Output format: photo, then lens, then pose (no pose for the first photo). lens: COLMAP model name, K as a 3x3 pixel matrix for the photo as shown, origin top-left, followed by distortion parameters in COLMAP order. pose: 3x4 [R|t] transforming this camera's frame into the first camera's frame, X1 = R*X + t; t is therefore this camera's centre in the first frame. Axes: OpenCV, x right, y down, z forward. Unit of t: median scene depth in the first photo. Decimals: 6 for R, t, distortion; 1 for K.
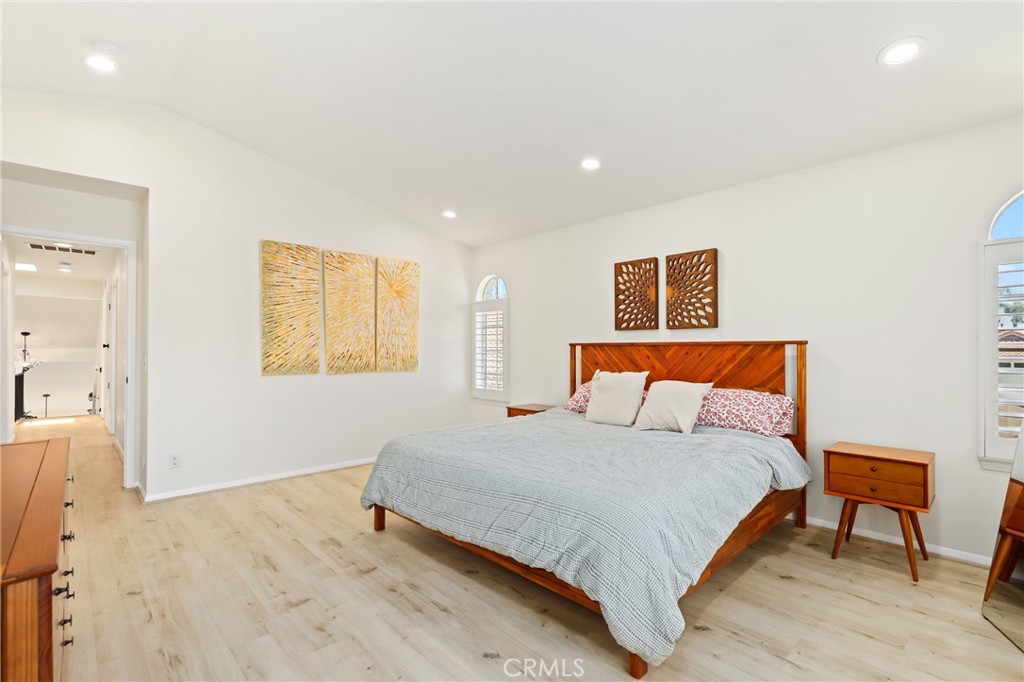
lens RADIAL K [[473.6, 0, 518.7], [0, 473.6, 345.8], [0, 0, 1]] dist [0.000020, 0.000097]
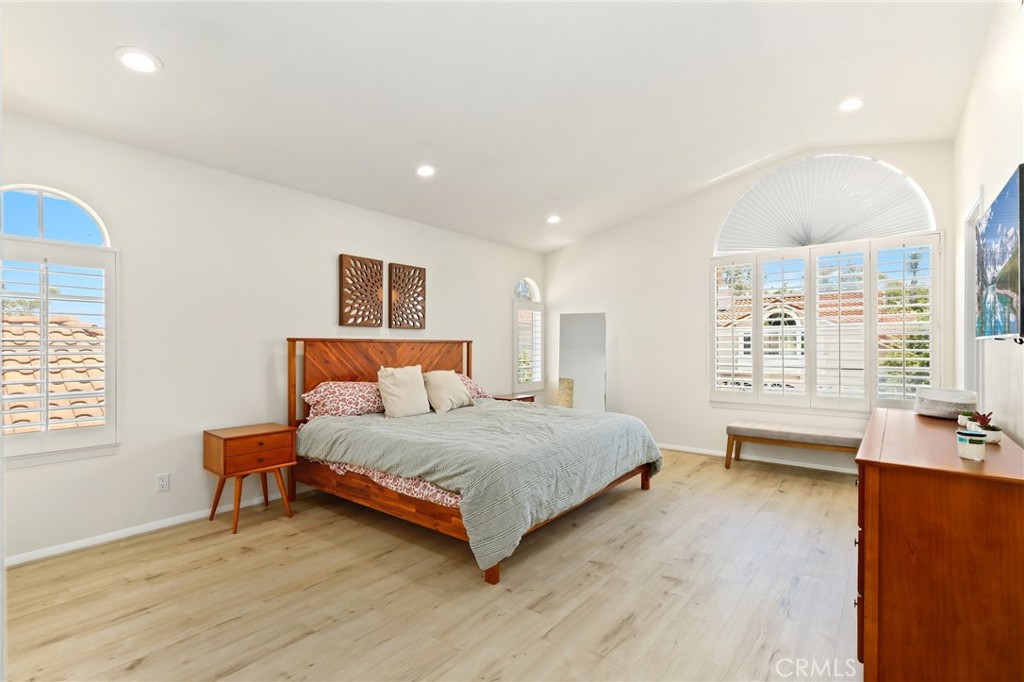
lens RADIAL K [[473.6, 0, 518.7], [0, 473.6, 345.8], [0, 0, 1]] dist [0.000020, 0.000097]
pose [[-0.147151, -0.000685, 0.989114, -0.887867], [-0.009377, 0.999956, -0.000702, 0.006026], [-0.989070, -0.009378, -0.147151, 0.903878]]
